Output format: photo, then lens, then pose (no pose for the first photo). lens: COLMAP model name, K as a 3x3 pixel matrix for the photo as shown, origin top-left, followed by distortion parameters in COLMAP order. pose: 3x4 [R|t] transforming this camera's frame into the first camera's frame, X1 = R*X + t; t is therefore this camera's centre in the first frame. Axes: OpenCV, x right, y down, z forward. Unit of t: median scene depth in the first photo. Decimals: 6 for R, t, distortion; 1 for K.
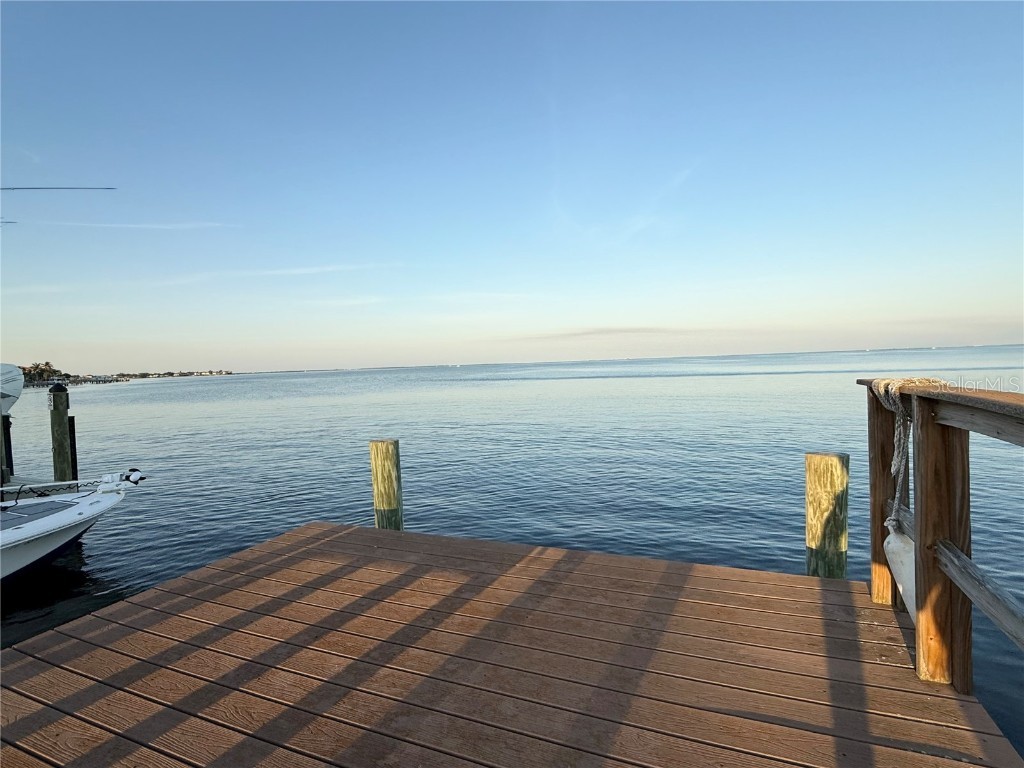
lens RADIAL K [[492.2, 0, 512.7], [0, 492.2, 382.7], [0, 0, 1]] dist [0.000865, -0.000758]
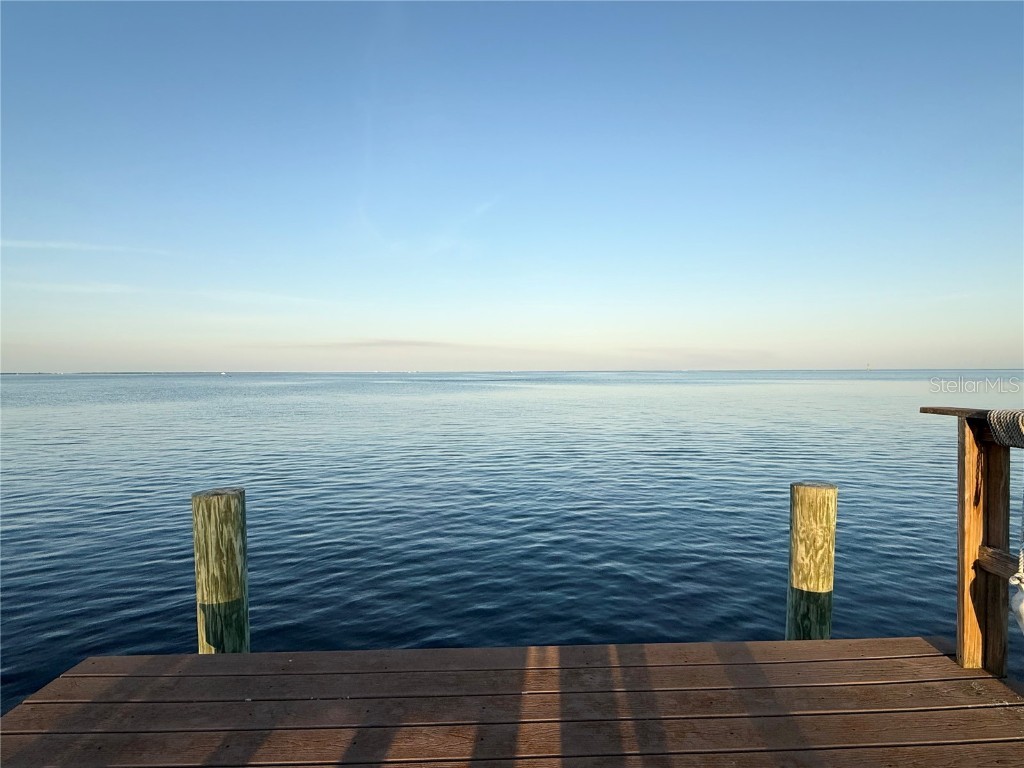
lens RADIAL K [[492.2, 0, 513.0], [0, 492.2, 383.0], [0, 0, 1]] dist [0.000865, -0.000758]
pose [[0.912298, 0.023559, 0.408850, -0.270527], [-0.013421, 0.999528, -0.027649, -0.013506], [-0.409308, 0.019737, 0.912183, 0.407339]]
